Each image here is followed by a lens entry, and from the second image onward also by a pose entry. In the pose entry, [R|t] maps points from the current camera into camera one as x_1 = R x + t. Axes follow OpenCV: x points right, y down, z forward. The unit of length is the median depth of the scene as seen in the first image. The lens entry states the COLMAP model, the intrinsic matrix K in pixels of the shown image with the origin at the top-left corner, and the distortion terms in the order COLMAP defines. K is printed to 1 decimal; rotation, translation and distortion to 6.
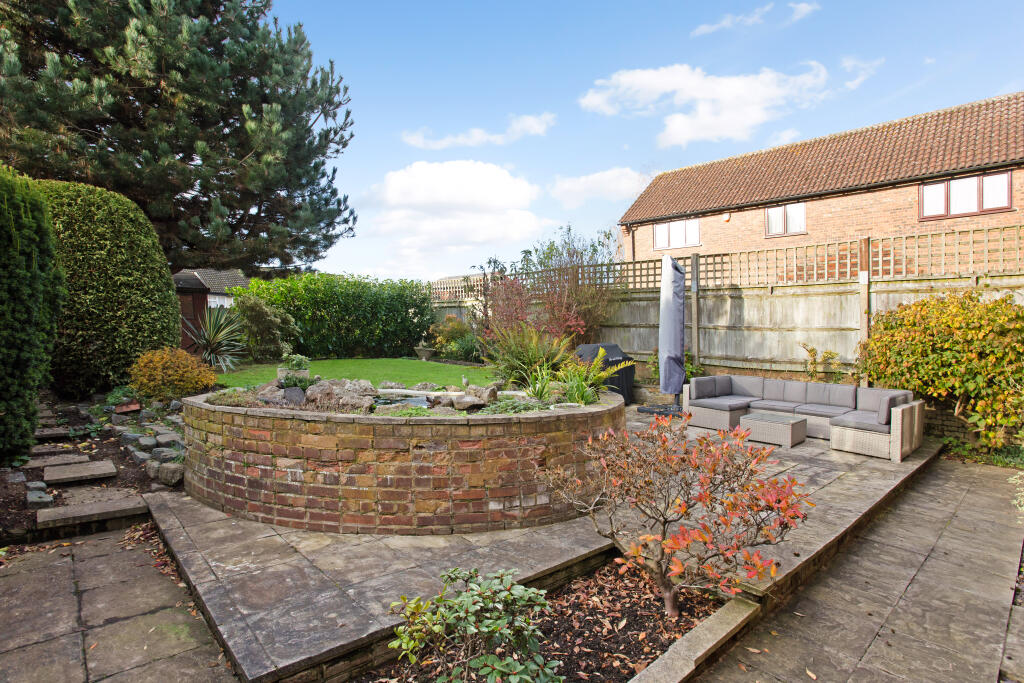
lens RADIAL K [[501.5, 0, 470.7], [0, 501.5, 330.9], [0, 0, 1]] dist [-0.060157, 0.019229]
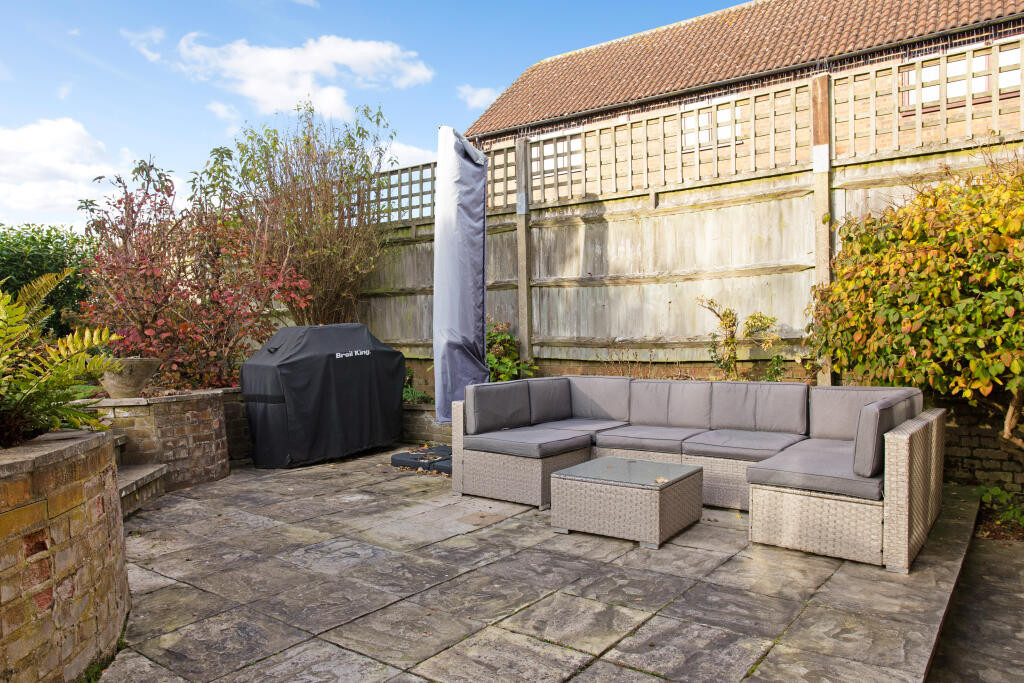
lens RADIAL K [[709.9, 0, 509.6], [0, 709.9, 371.2], [0, 0, 1]] dist [-0.047459, 0.032981]
pose [[0.967117, -0.047043, 0.249942, 0.326145], [0.034854, 0.997987, 0.052974, 0.051305], [-0.251931, -0.042521, 0.966811, 0.394988]]
